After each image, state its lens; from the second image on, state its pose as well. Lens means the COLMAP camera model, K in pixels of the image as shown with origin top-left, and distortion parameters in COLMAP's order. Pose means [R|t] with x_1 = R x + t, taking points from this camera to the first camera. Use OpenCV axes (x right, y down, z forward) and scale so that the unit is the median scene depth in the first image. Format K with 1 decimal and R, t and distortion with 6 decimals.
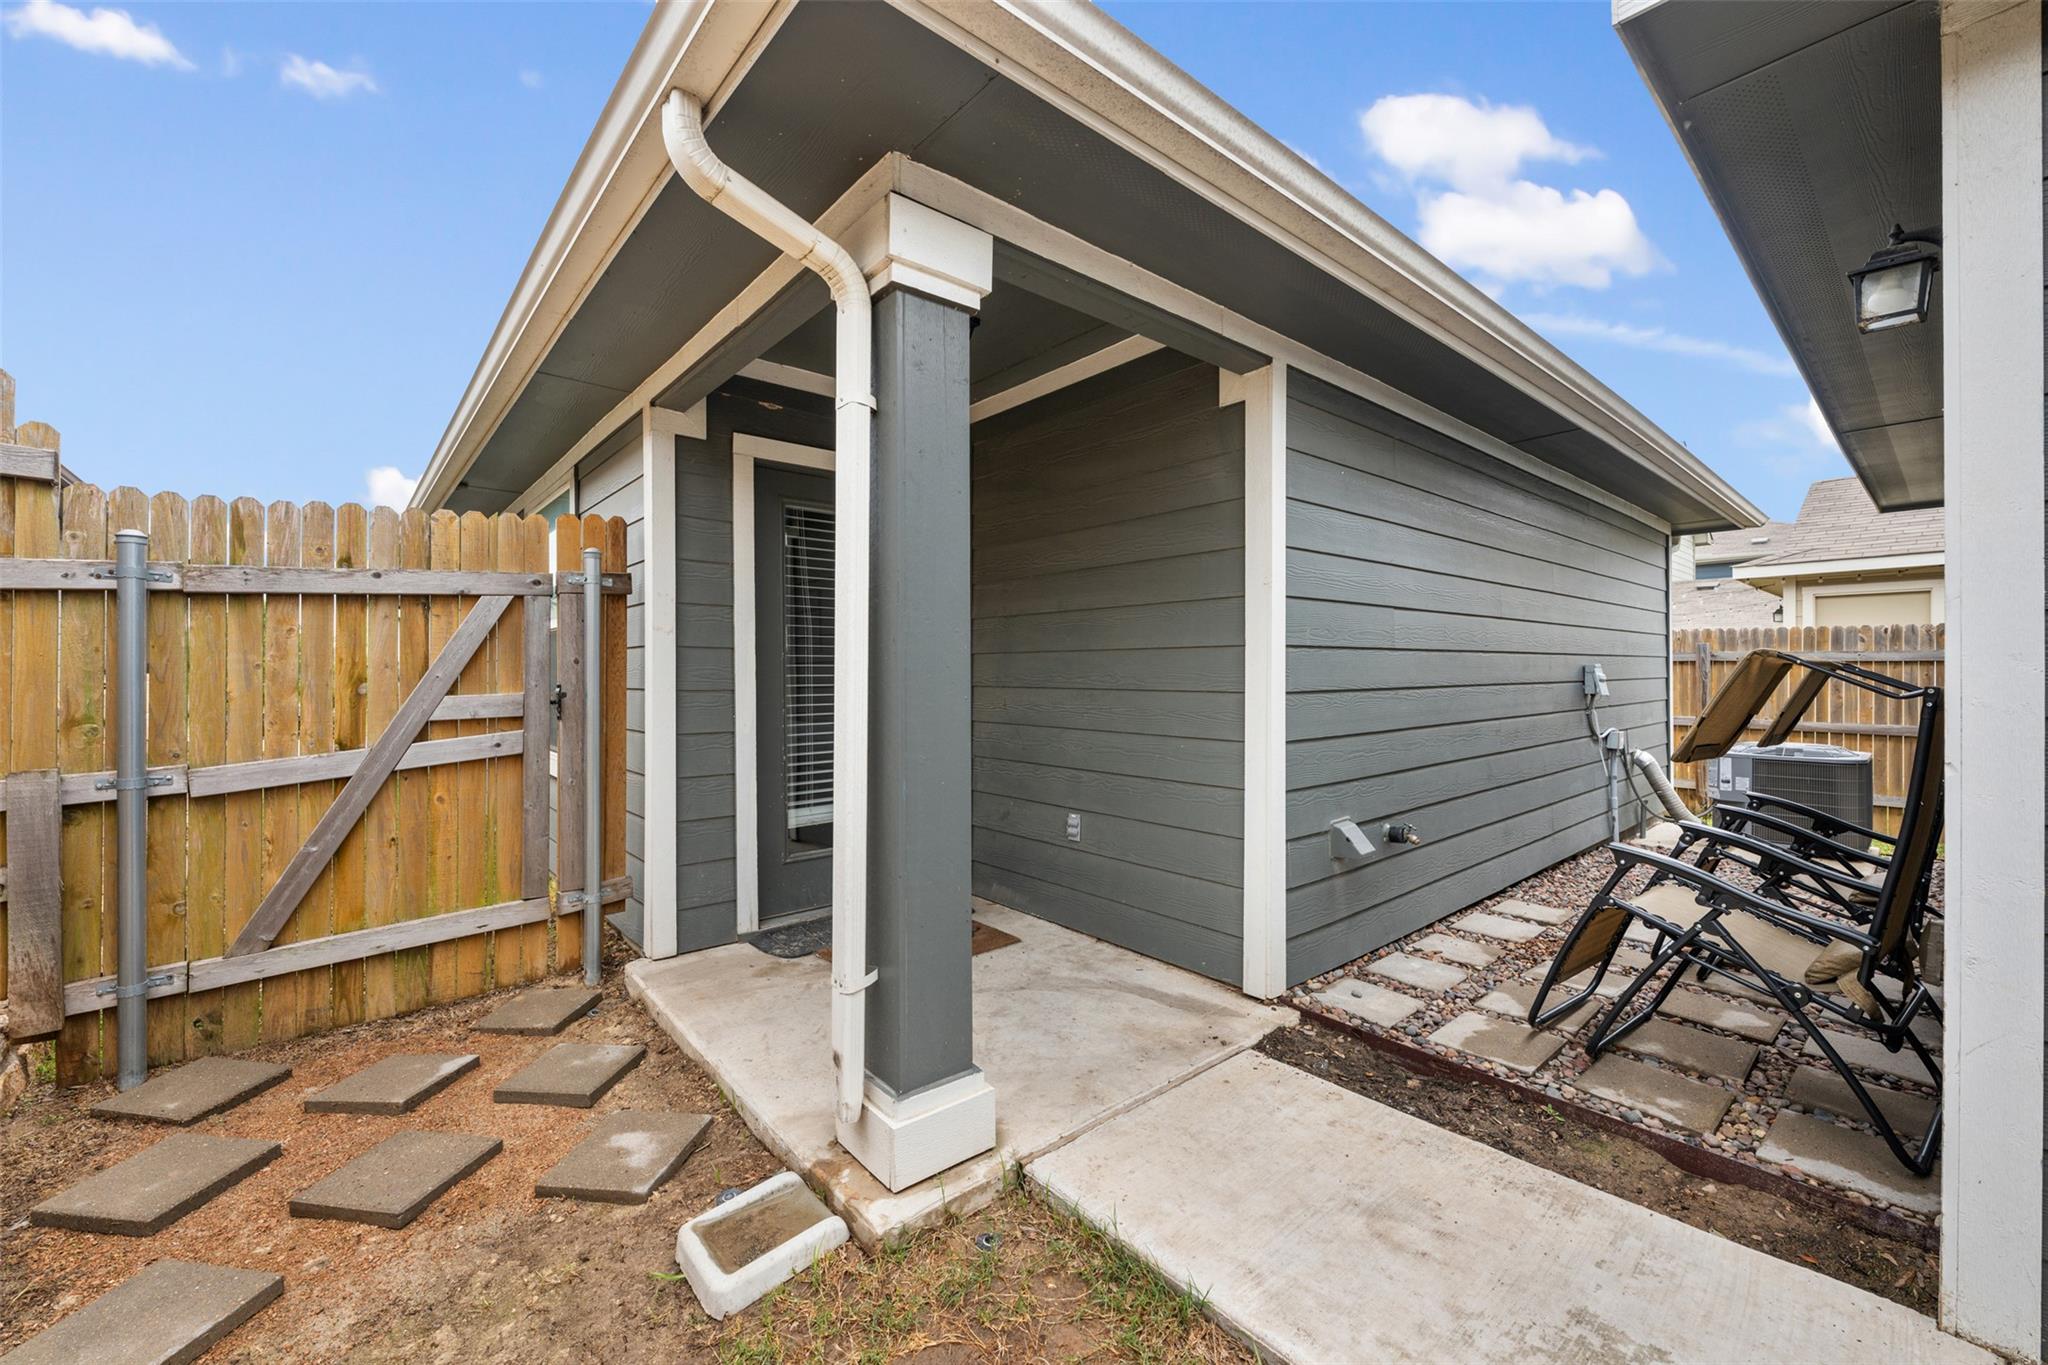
lens RADIAL K [[817.4, 0, 1023.3], [0, 817.4, 678.9], [0, 0, 1]] dist [-0.004306, 0.001664]
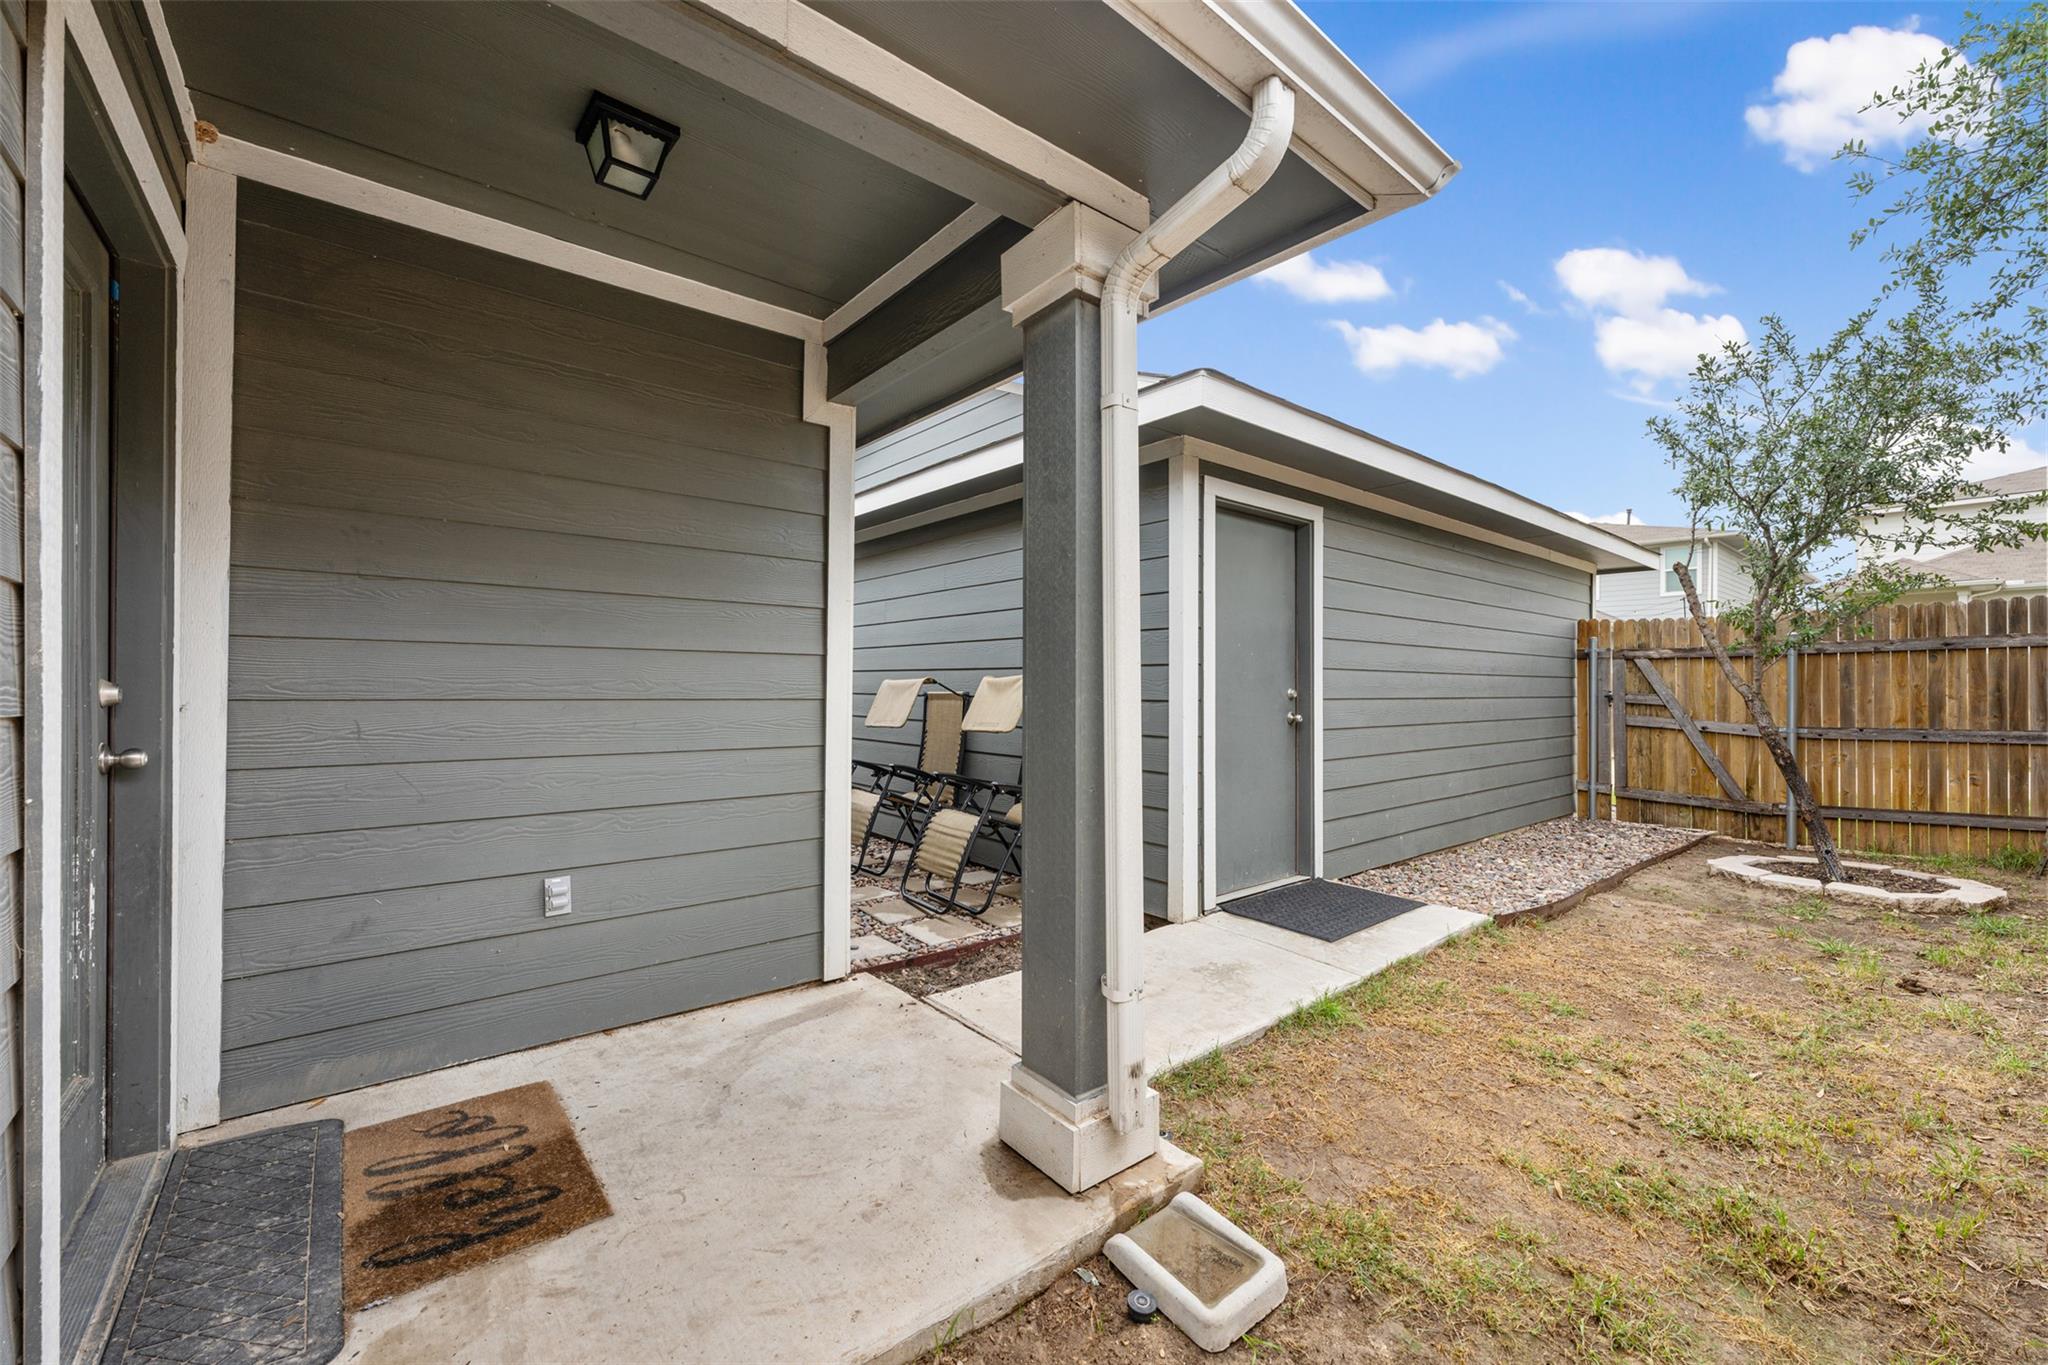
lens RADIAL K [[817.4, 0, 1023.5], [0, 817.4, 680.8], [0, 0, 1]] dist [-0.004306, 0.001664]
pose [[0.011998, 0.006572, 0.999906, -0.795152], [0.000414, 0.999978, -0.006577, -0.000216], [-0.999928, 0.000493, 0.011995, 0.730817]]
